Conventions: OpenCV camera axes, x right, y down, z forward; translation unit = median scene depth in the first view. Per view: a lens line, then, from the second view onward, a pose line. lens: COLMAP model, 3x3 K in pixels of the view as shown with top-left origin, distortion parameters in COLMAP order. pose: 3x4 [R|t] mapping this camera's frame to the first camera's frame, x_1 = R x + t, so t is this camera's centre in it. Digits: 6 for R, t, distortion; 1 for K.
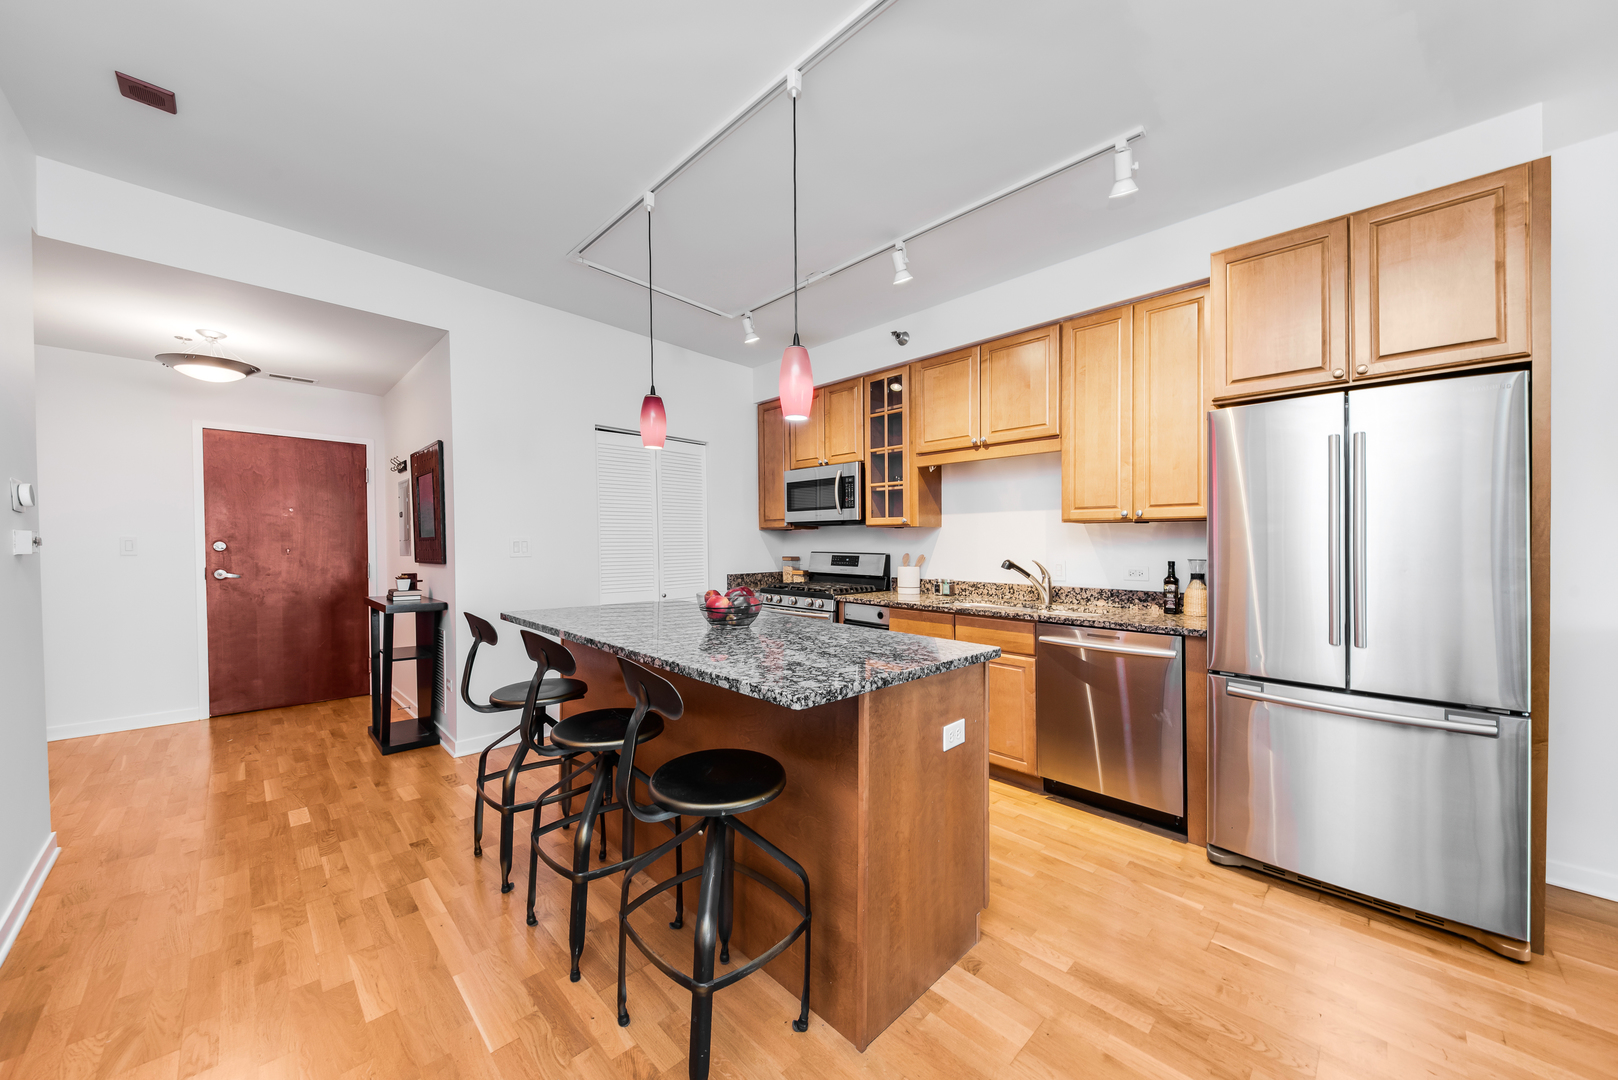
lens RADIAL K [[588.2, 0, 809.3], [0, 588.2, 561.3], [0, 0, 1]] dist [0.002435, -0.001934]
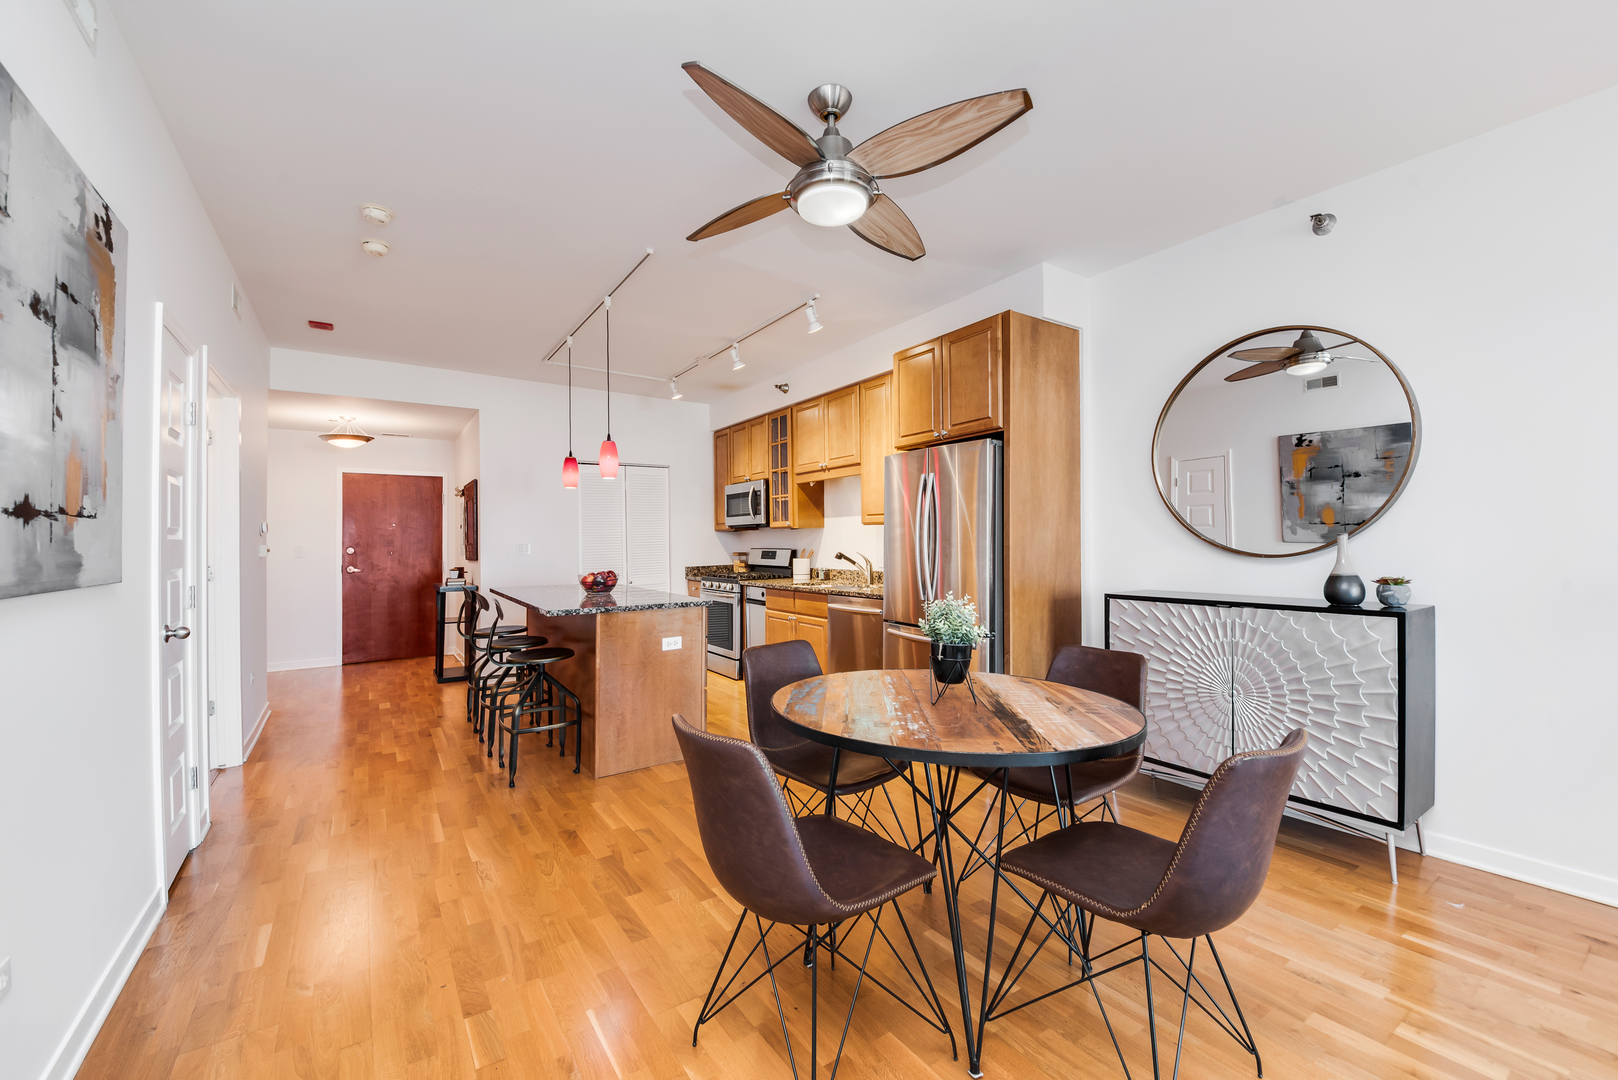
lens RADIAL K [[667.6, 0, 804.9], [0, 667.6, 532.5], [0, 0, 1]] dist [0.015611, 0.001022]
pose [[0.980186, -0.020049, -0.197064, 0.484398], [0.012136, 0.999074, -0.041279, 0.012952], [0.197709, 0.038069, 0.979521, -0.464441]]
